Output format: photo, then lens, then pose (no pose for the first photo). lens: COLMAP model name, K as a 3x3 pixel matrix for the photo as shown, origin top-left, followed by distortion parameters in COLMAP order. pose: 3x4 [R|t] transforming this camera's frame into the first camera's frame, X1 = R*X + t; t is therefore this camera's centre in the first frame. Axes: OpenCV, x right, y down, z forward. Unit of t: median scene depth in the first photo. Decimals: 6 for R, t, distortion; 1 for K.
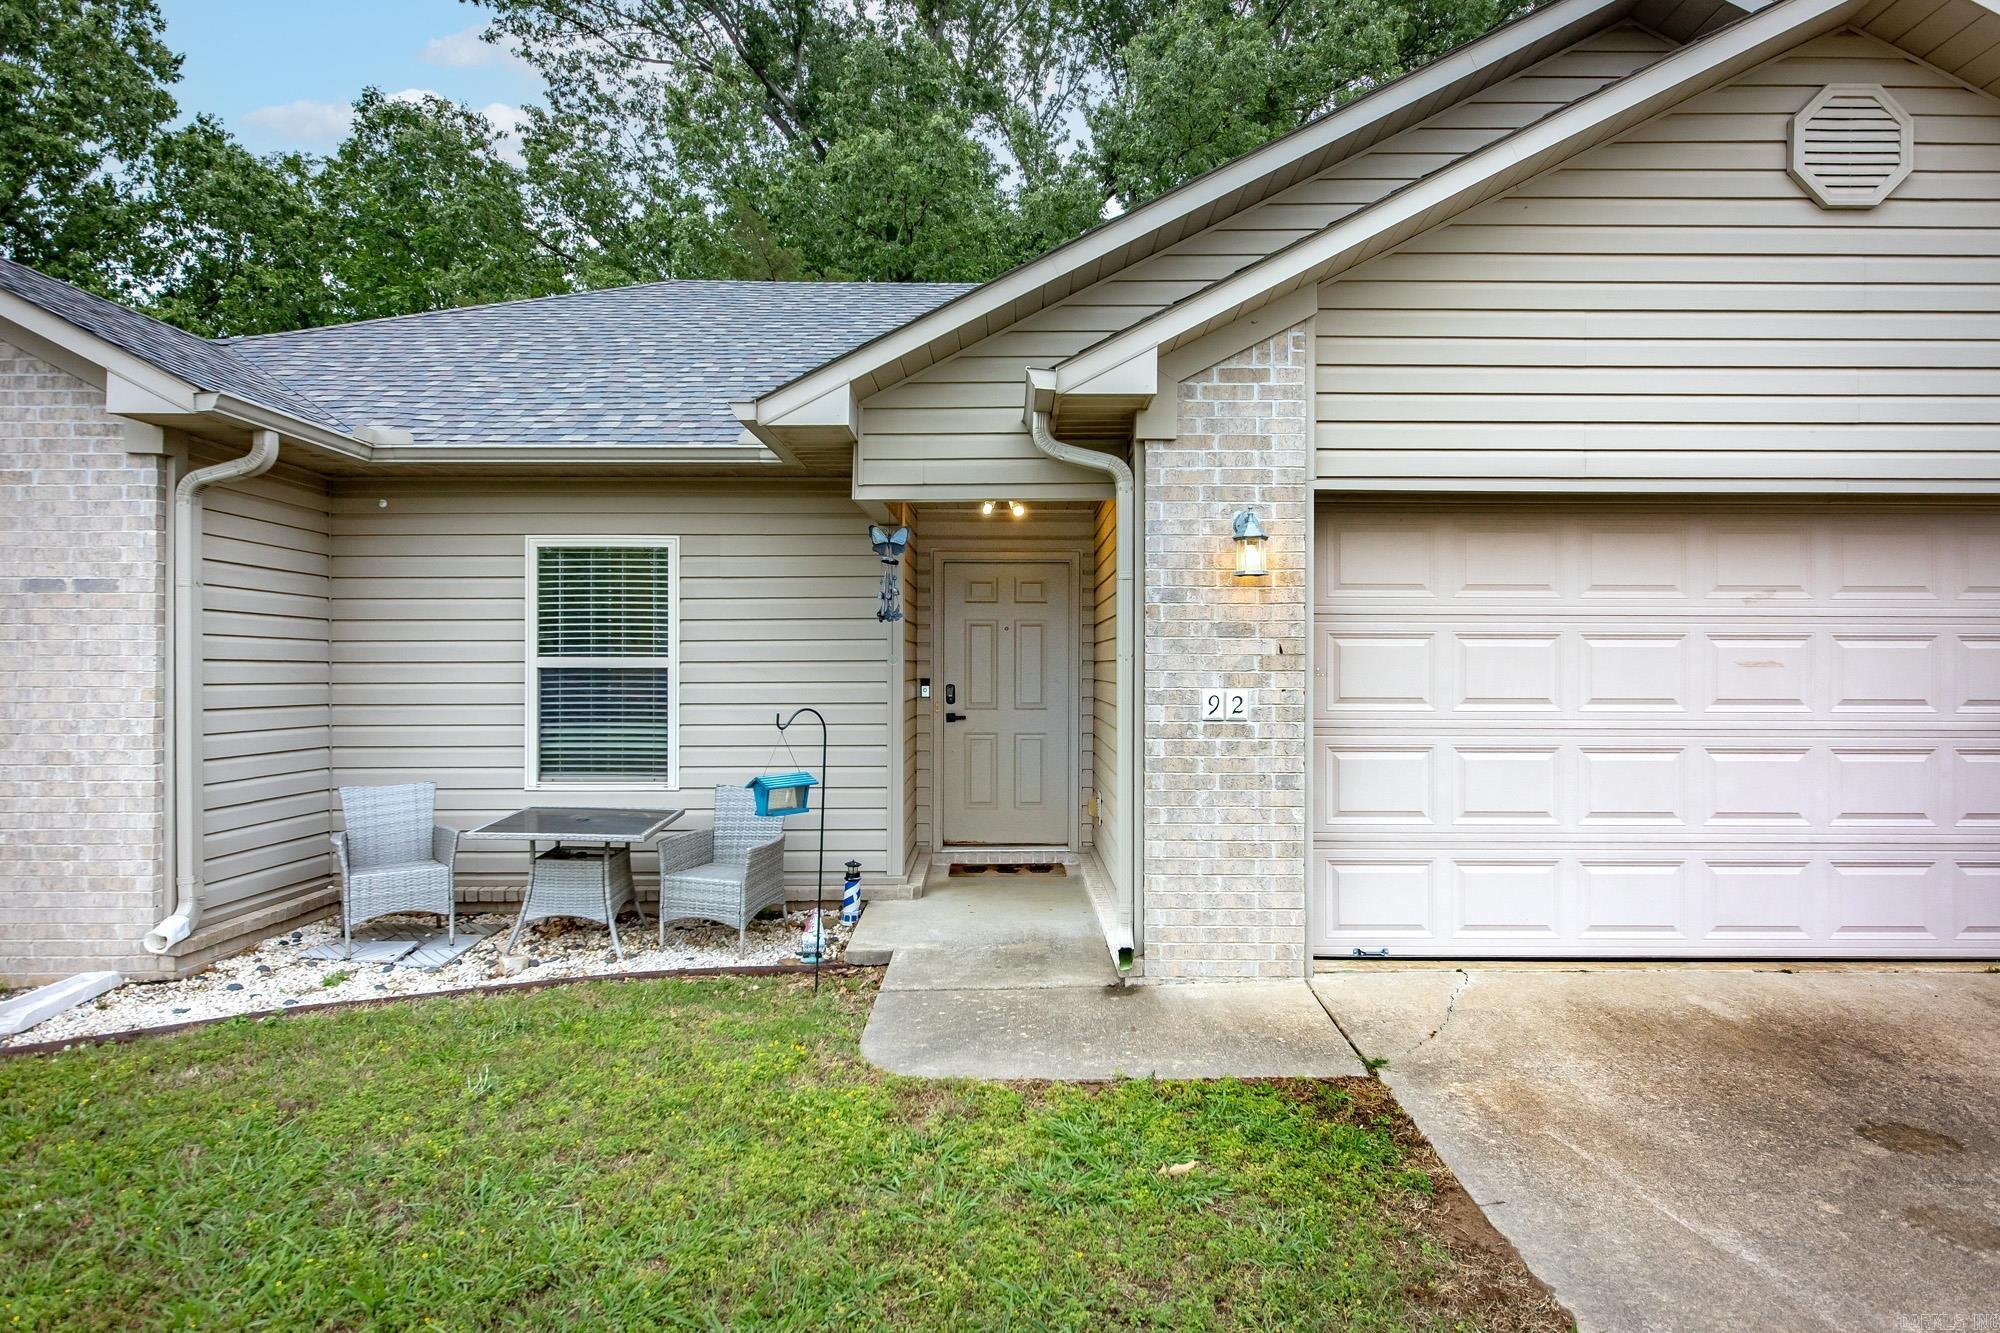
lens RADIAL K [[1213.0, 0, 1017.4], [0, 1213.0, 666.4], [0, 0, 1]] dist [0.001723, -0.002099]
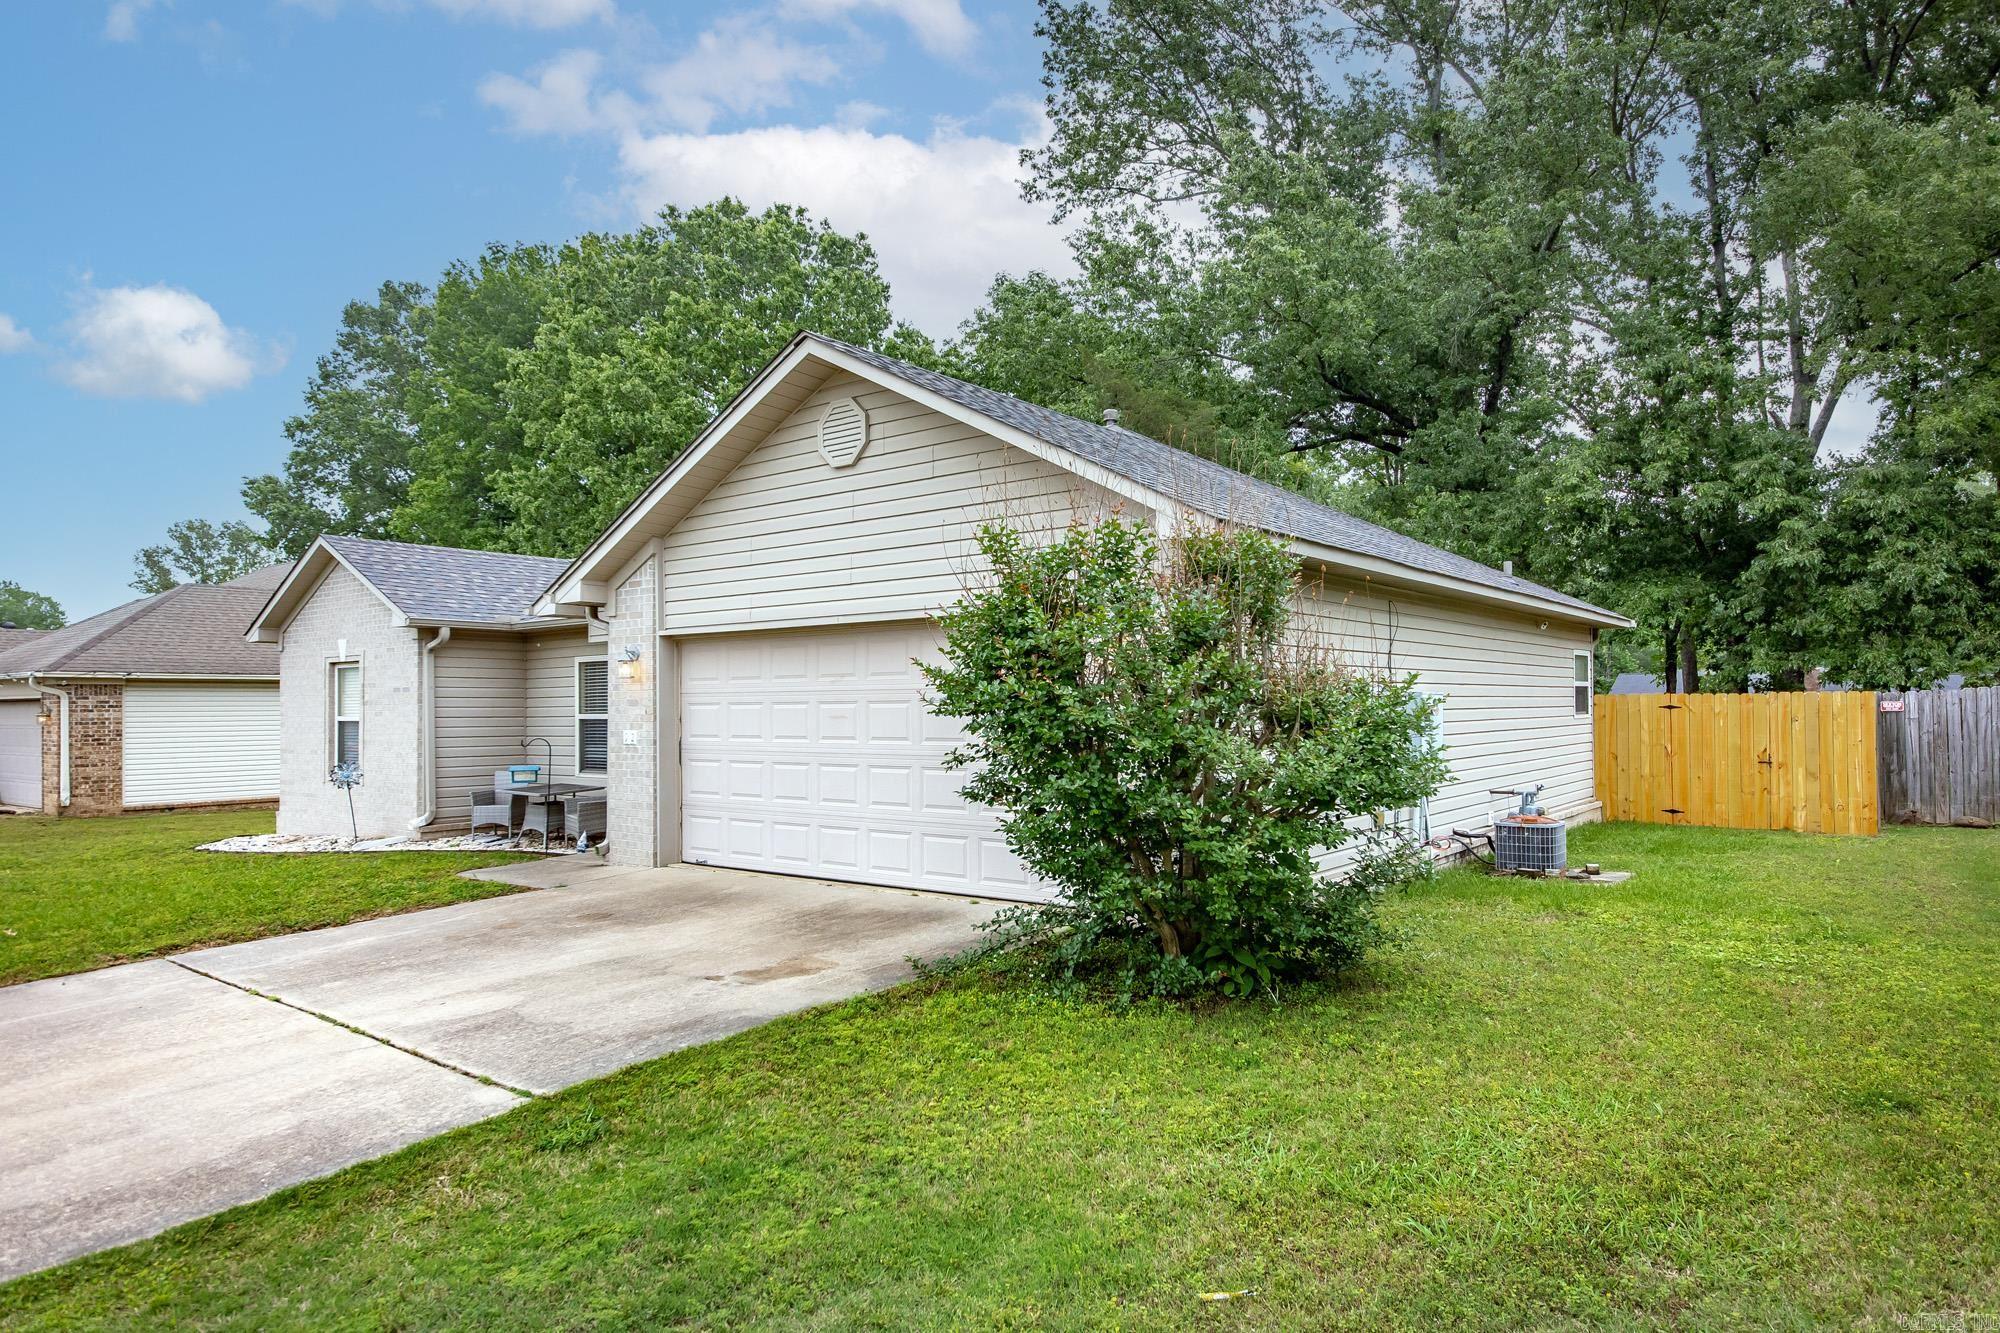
lens RADIAL K [[1213.0, 0, 992.0], [0, 1213.0, 682.1], [0, 0, 1]] dist [0.001723, -0.002099]
pose [[0.781081, -0.022315, -0.624031, 1.750439], [0.012150, 0.999715, -0.020542, -0.012867], [0.624311, 0.008463, 0.781130, -0.245567]]
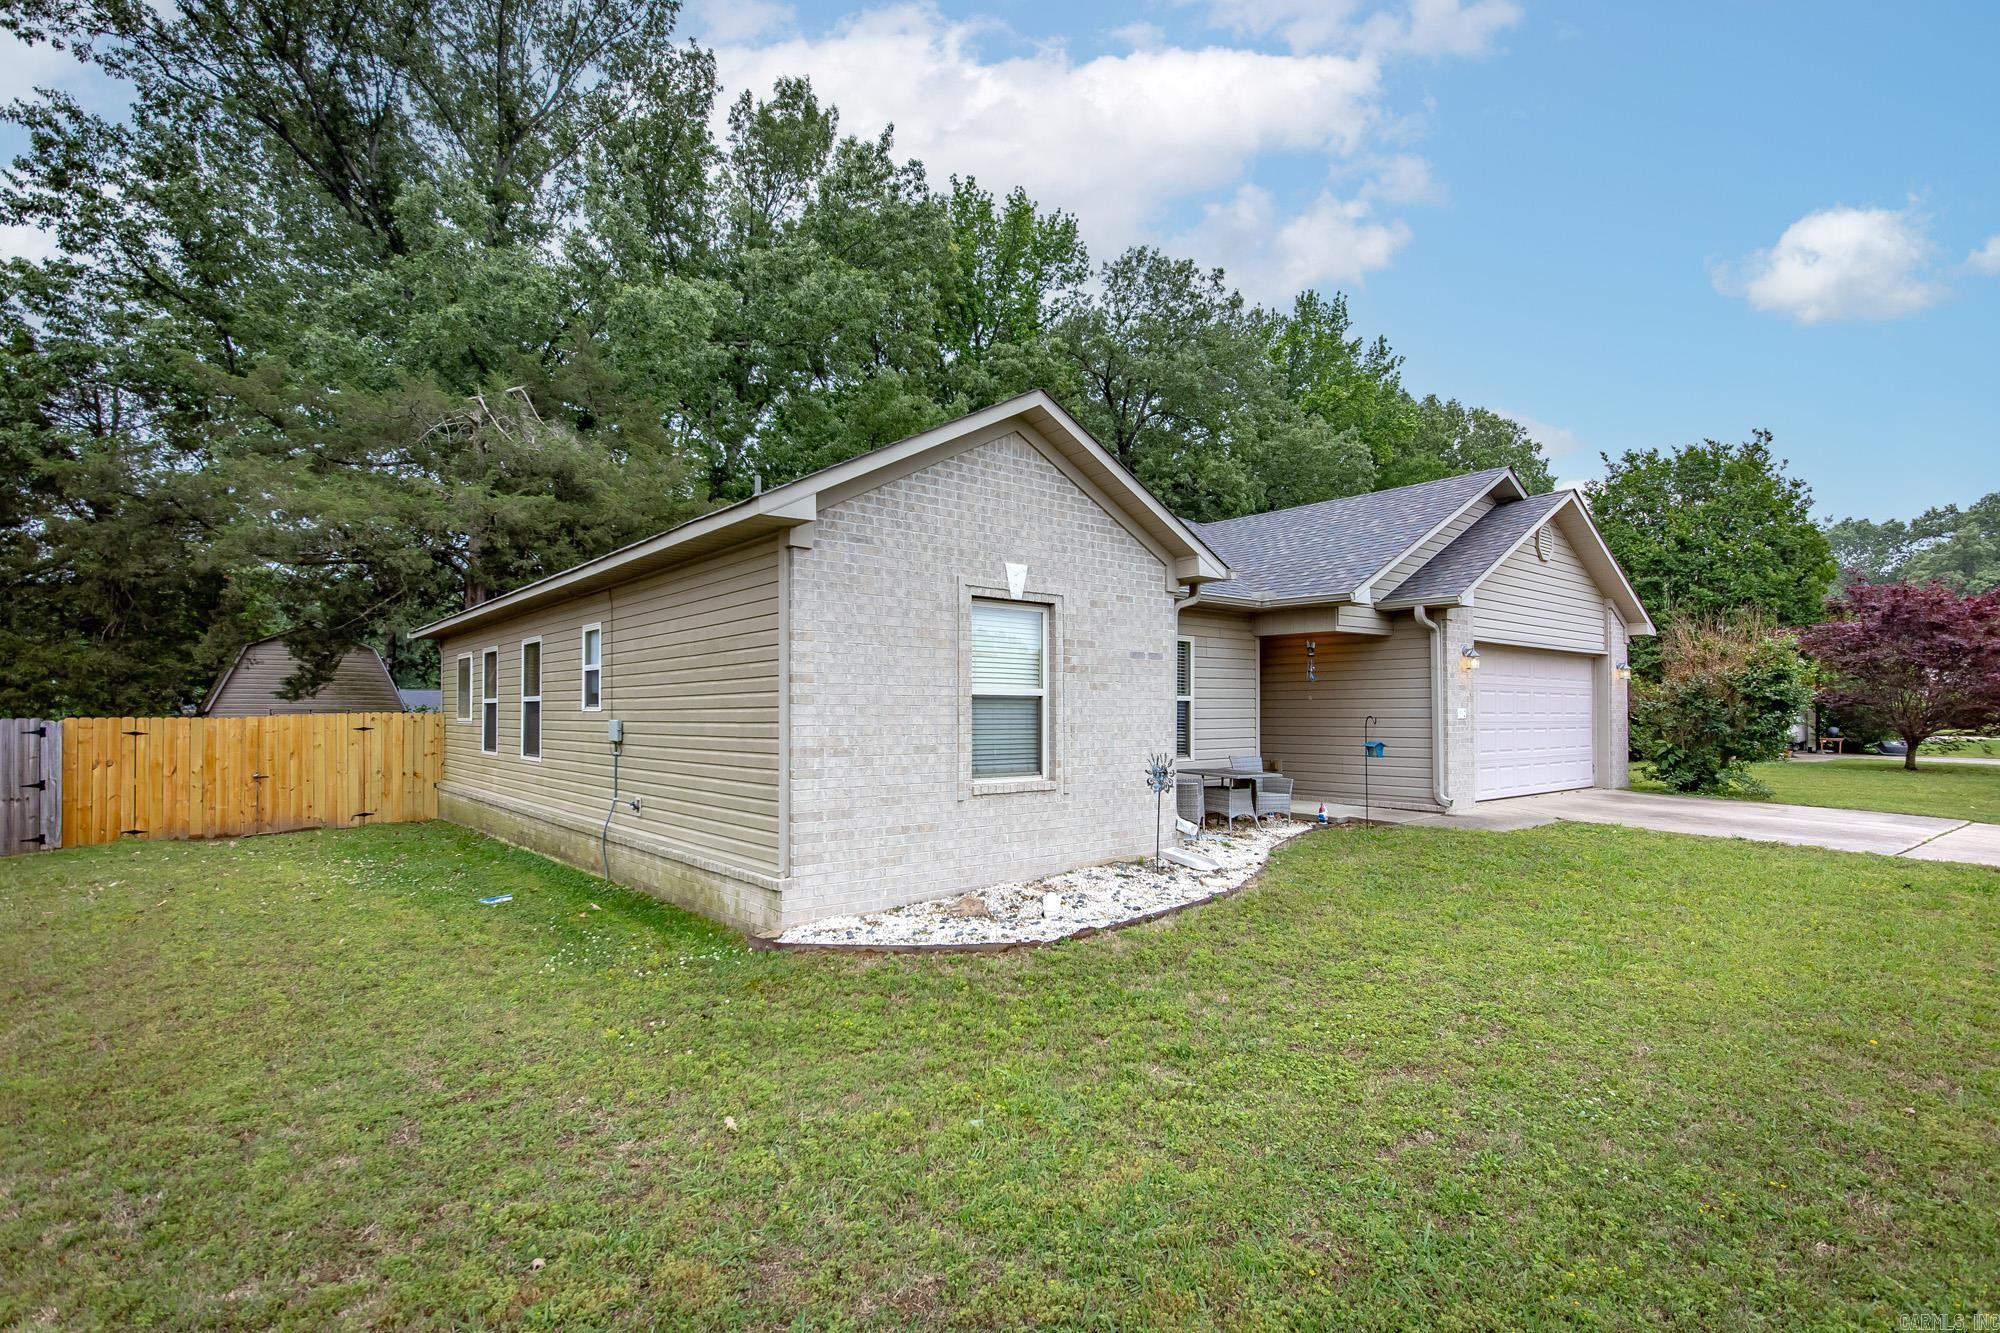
lens RADIAL K [[966.6, 0, 990.0], [0, 966.6, 704.8], [0, 0, 1]] dist [-0.002561, 0.002264]
pose [[0.774985, 0.004316, 0.631964, -1.843408], [0.000572, 0.999971, -0.007531, 0.023411], [-0.631979, 0.006197, 0.774961, -0.055081]]
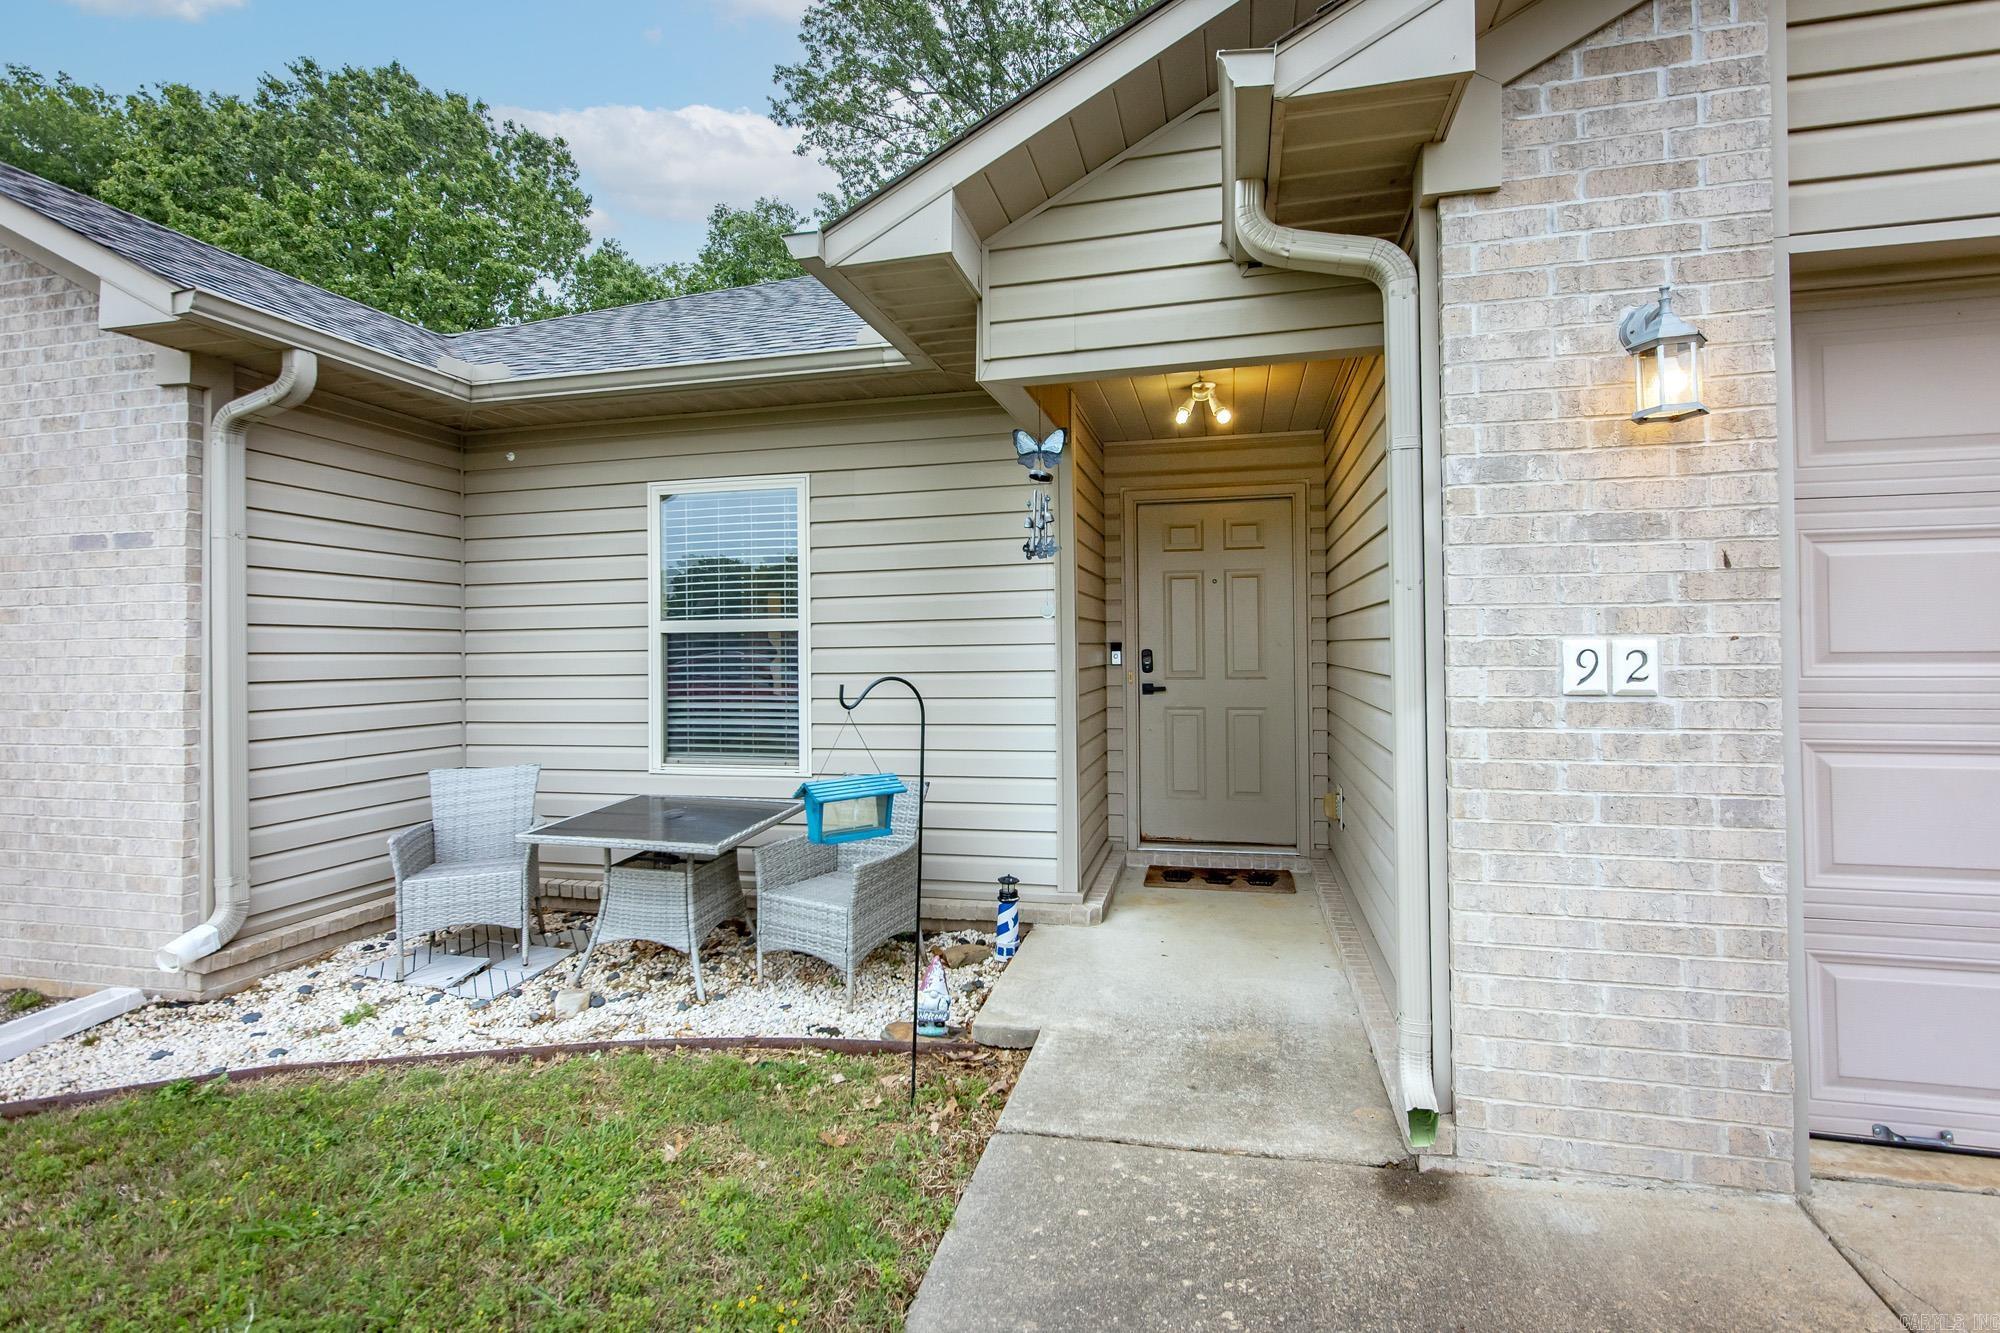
lens RADIAL K [[966.6, 0, 994.9], [0, 966.6, 636.1], [0, 0, 1]] dist [-0.002561, 0.002264]
pose [[0.969097, -0.015243, -0.246208, 0.010707], [0.012577, 0.999844, -0.012399, 0.017555], [0.246359, 0.008919, 0.969138, 0.447831]]
